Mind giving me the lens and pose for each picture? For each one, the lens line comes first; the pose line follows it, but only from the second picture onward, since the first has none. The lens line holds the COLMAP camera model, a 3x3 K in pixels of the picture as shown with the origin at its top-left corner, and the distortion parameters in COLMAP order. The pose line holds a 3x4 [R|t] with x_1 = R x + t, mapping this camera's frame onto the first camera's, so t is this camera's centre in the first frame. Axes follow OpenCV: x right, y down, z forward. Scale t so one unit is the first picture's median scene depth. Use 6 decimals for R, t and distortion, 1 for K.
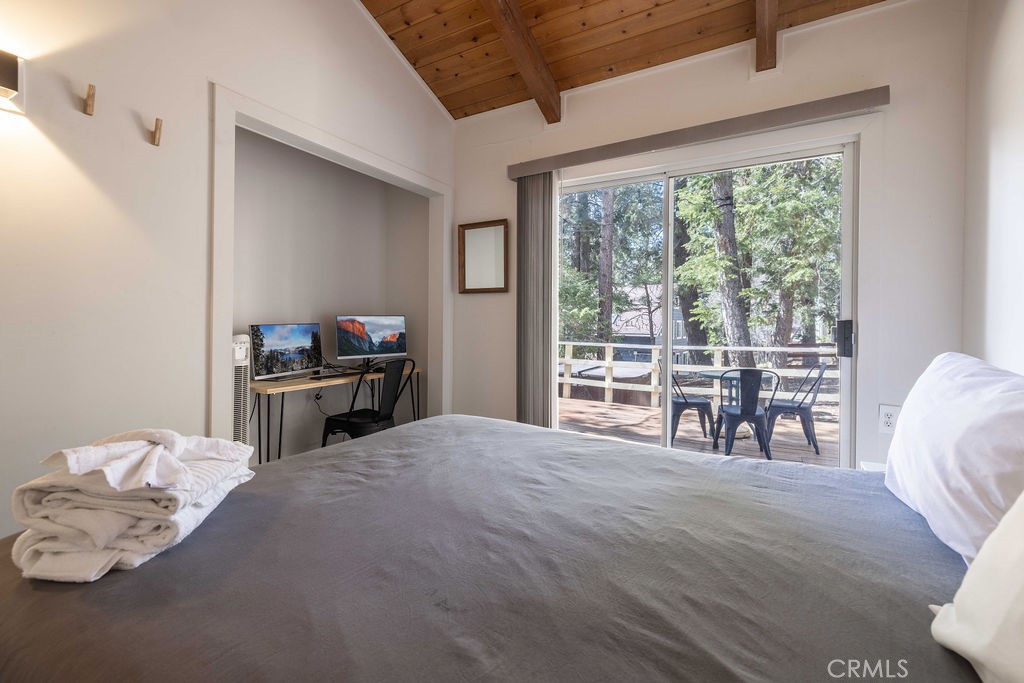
lens RADIAL K [[429.2, 0, 512.8], [0, 429.2, 326.2], [0, 0, 1]] dist [-0.002518, -0.000384]
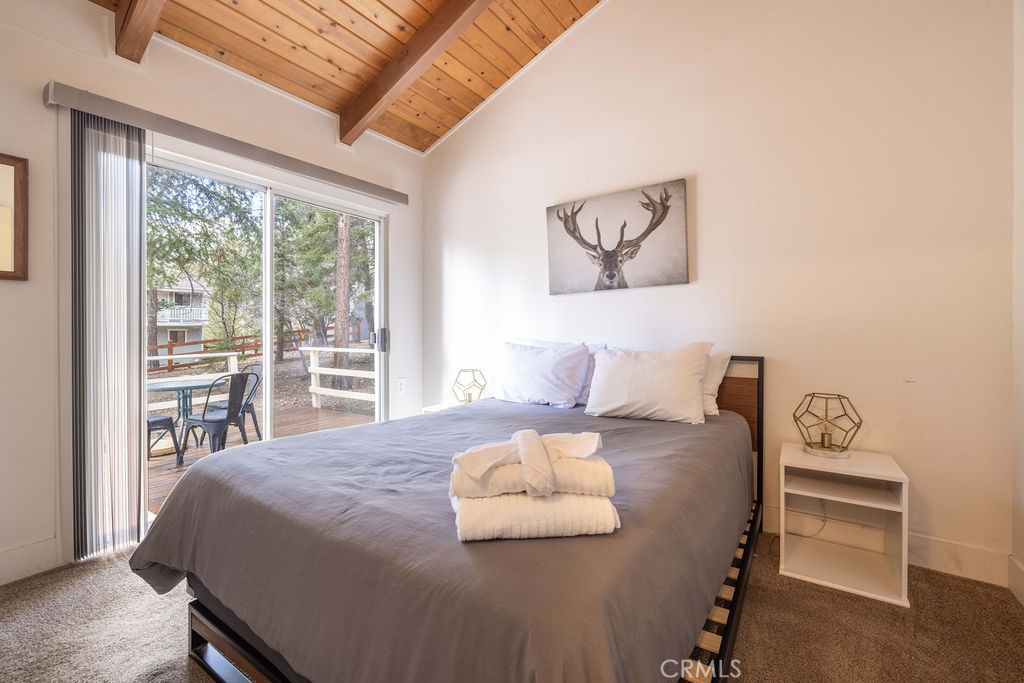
lens RADIAL K [[429.2, 0, 514.2], [0, 429.2, 338.4], [0, 0, 1]] dist [-0.002518, -0.000384]
pose [[0.107507, -0.022027, 0.993960, -0.631140], [0.008661, 0.999737, 0.021218, -0.006168], [-0.994167, 0.006328, 0.107669, 0.291601]]
